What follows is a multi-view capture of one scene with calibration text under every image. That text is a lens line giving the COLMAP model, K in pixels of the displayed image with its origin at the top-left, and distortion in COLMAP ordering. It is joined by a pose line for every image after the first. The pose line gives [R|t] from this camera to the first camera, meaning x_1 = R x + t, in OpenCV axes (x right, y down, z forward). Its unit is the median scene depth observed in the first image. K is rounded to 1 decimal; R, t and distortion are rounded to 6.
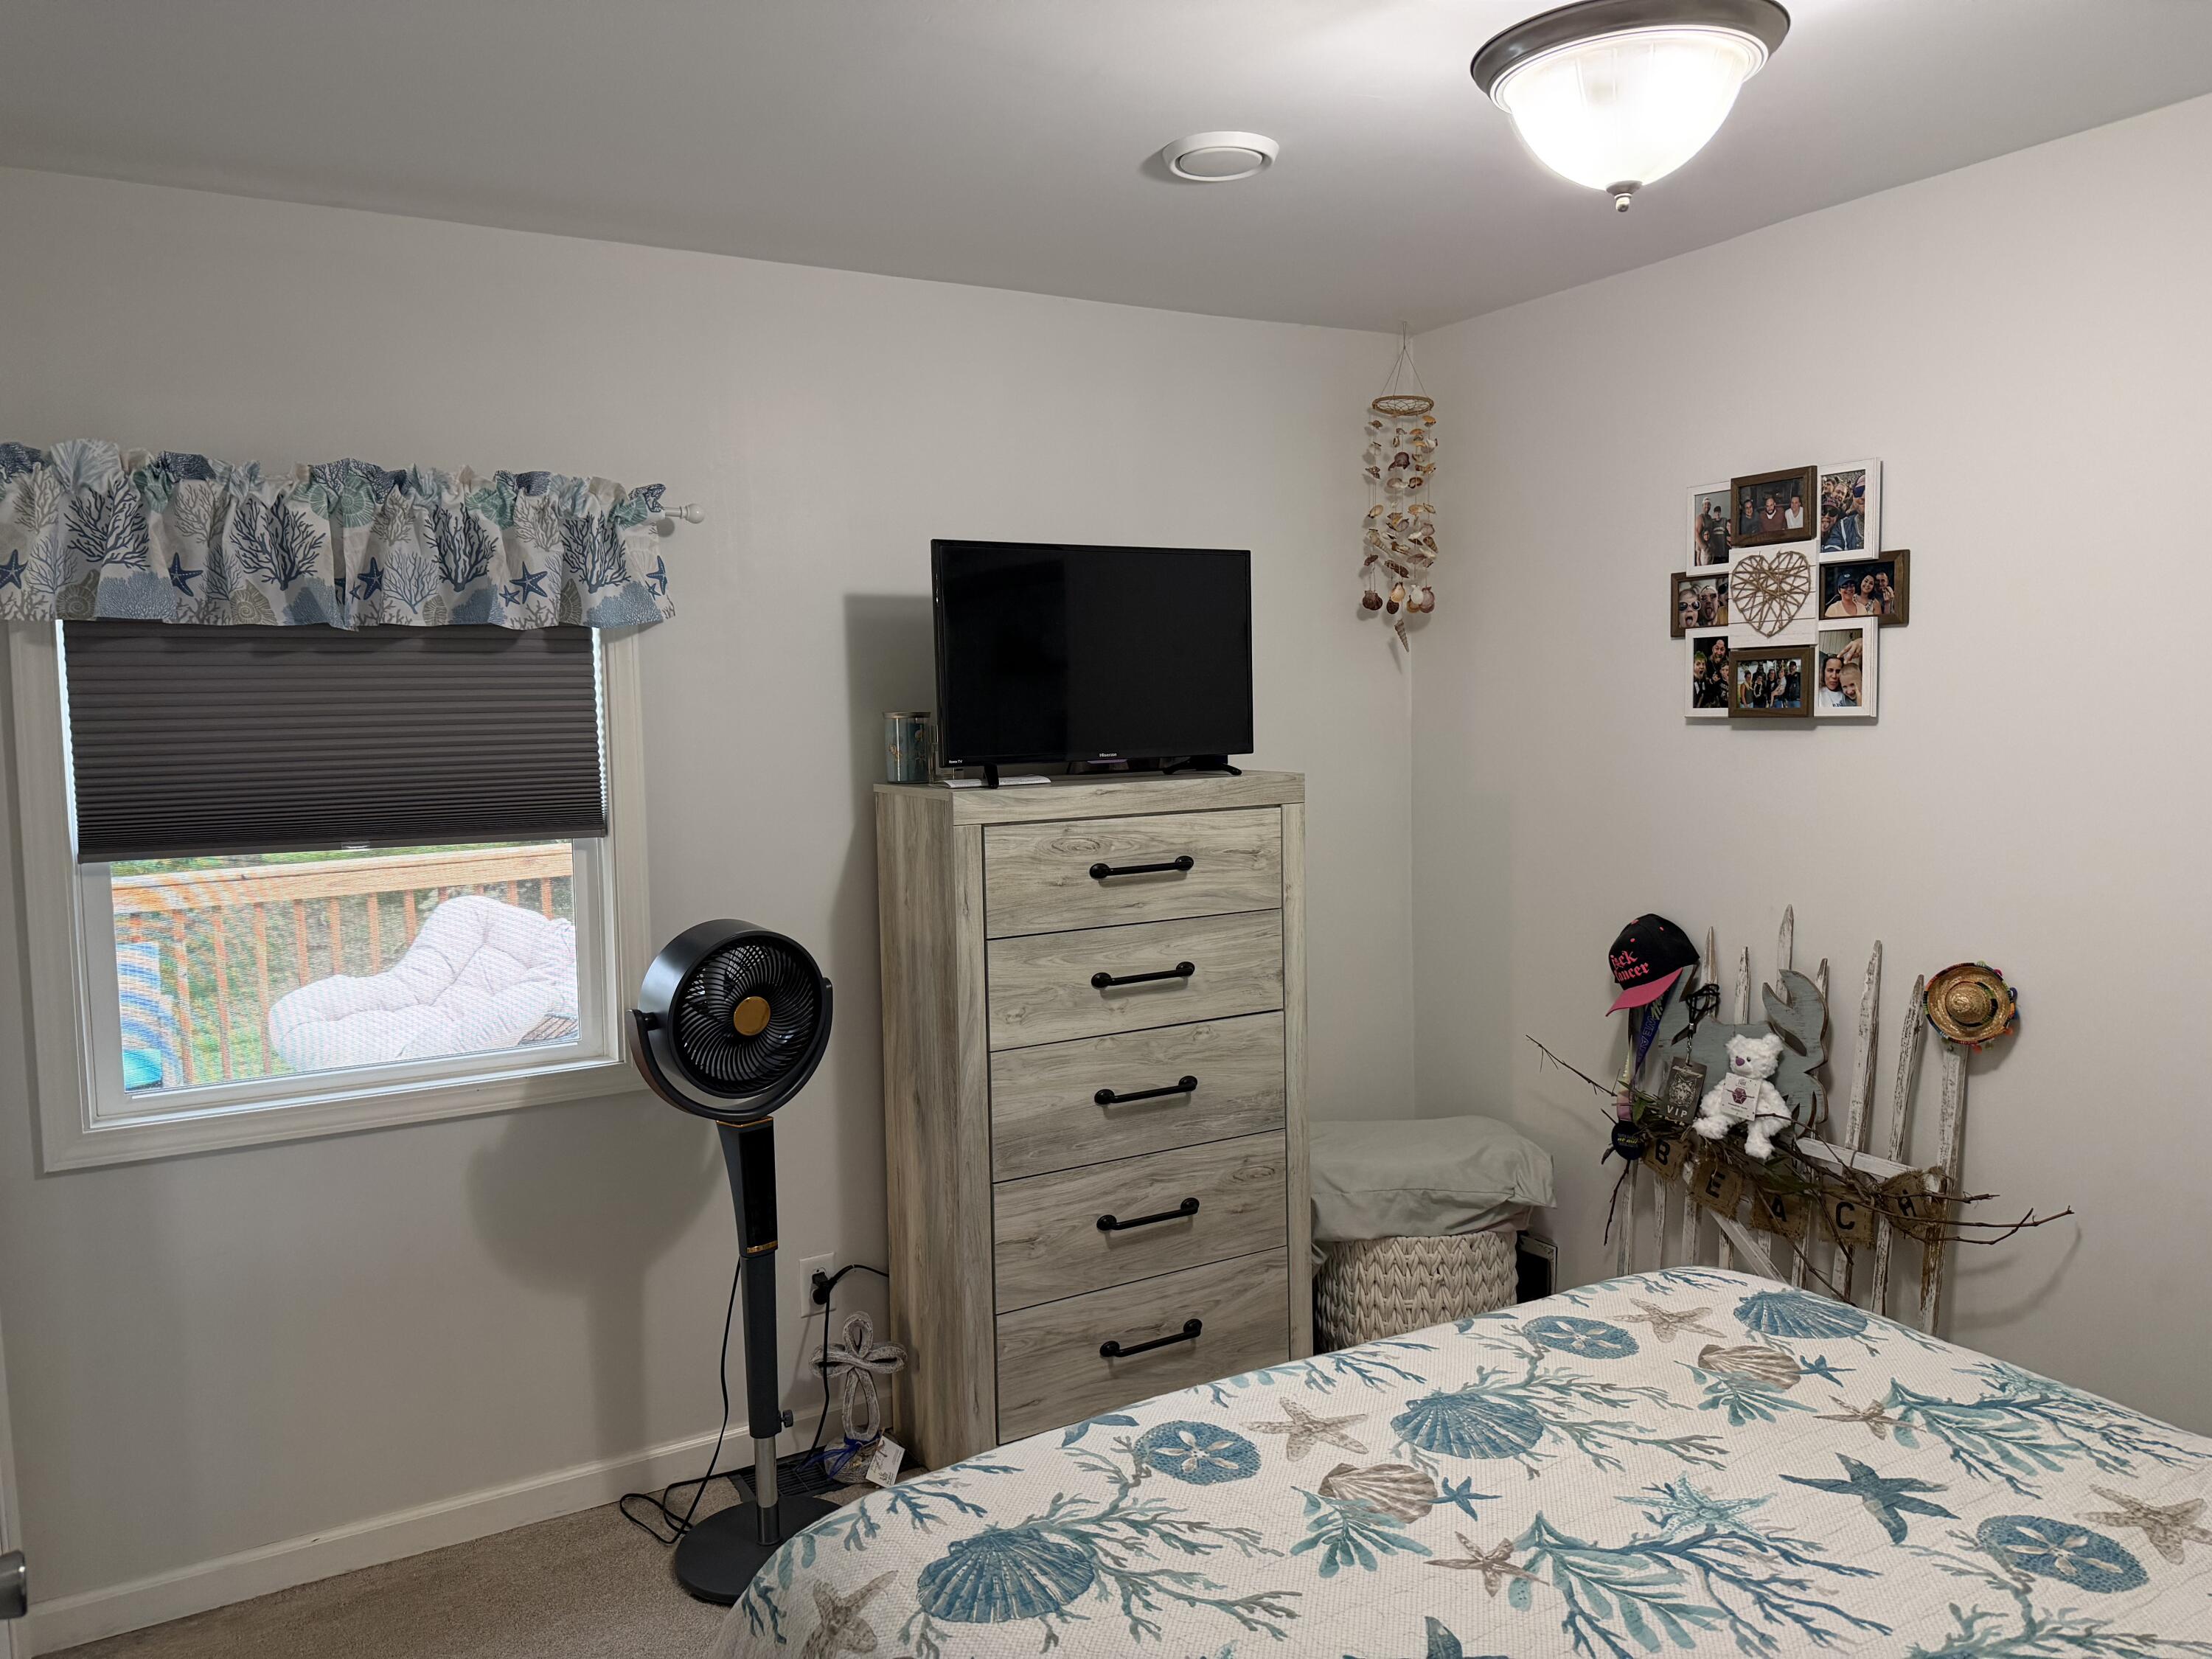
lens RADIAL K [[1556.4, 0, 1101.0], [0, 1556.4, 816.3], [0, 0, 1]] dist [0.030477, -0.042645]
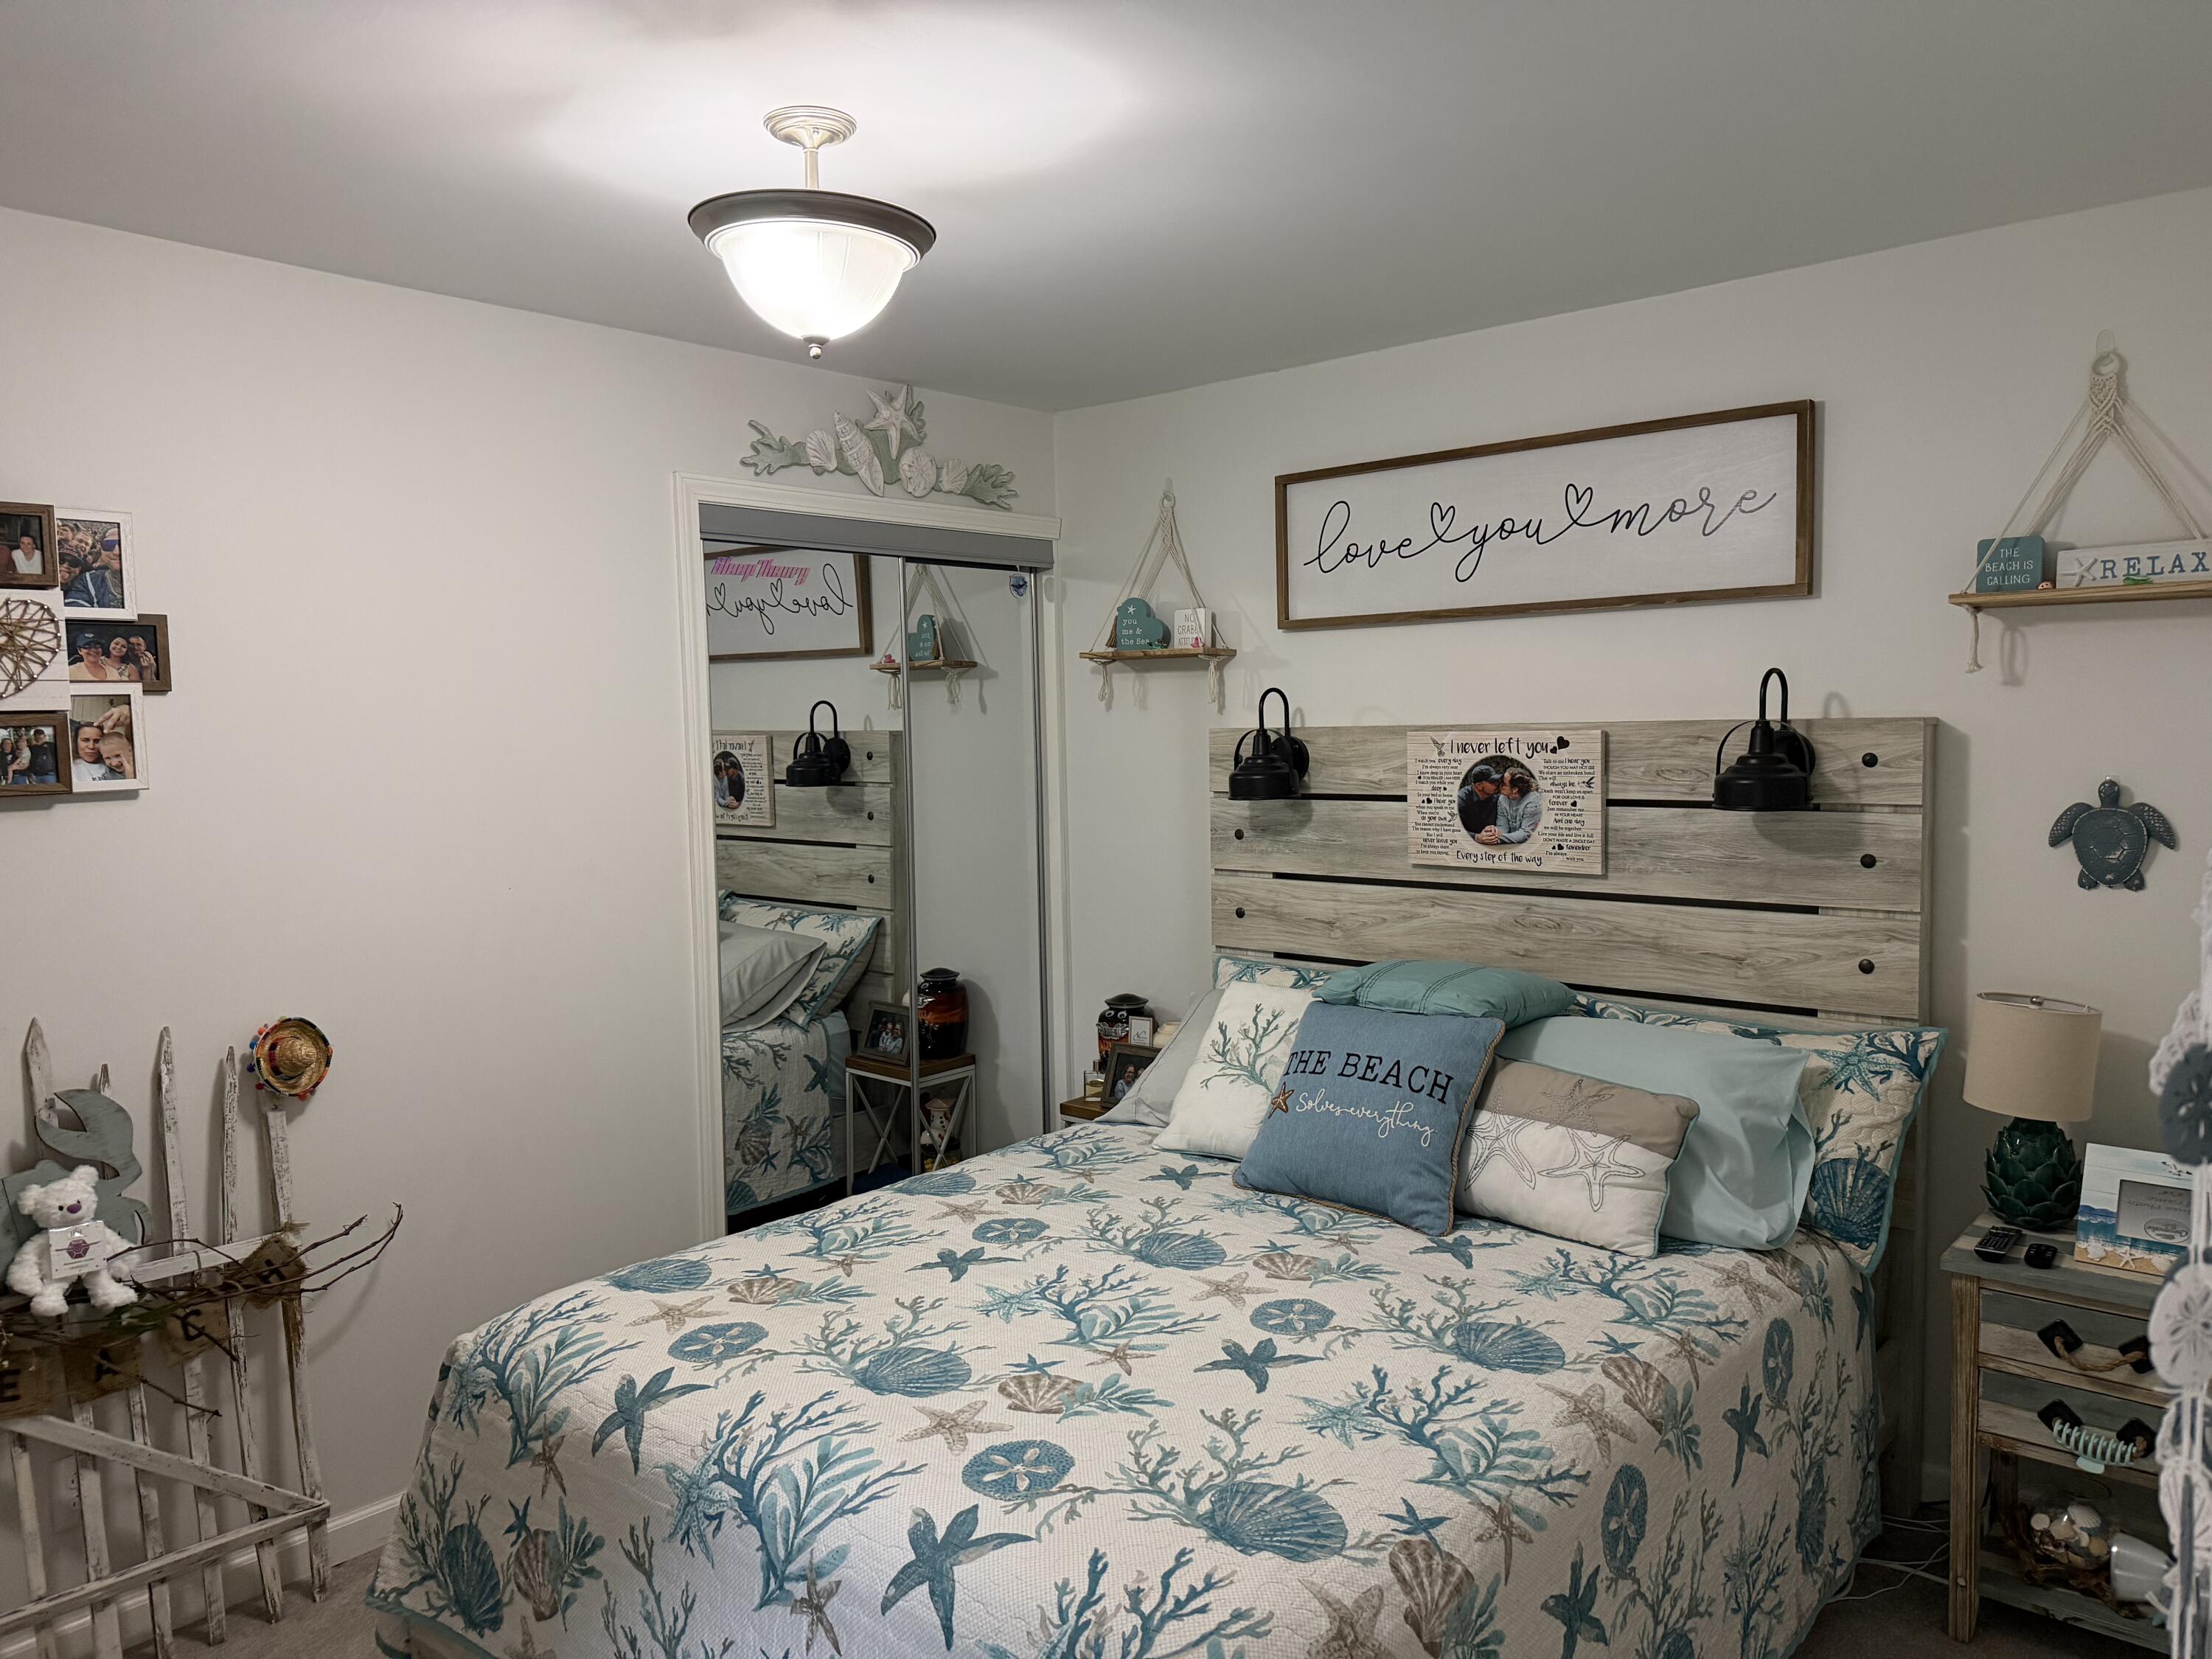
lens RADIAL K [[1556.4, 0, 1101.0], [0, 1556.4, 816.3], [0, 0, 1]] dist [0.030477, -0.042645]
pose [[-0.326784, -0.035434, 0.944435, -0.563058], [0.098882, 0.992530, 0.071453, -0.057011], [-0.939912, 0.116737, -0.320839, 0.750359]]
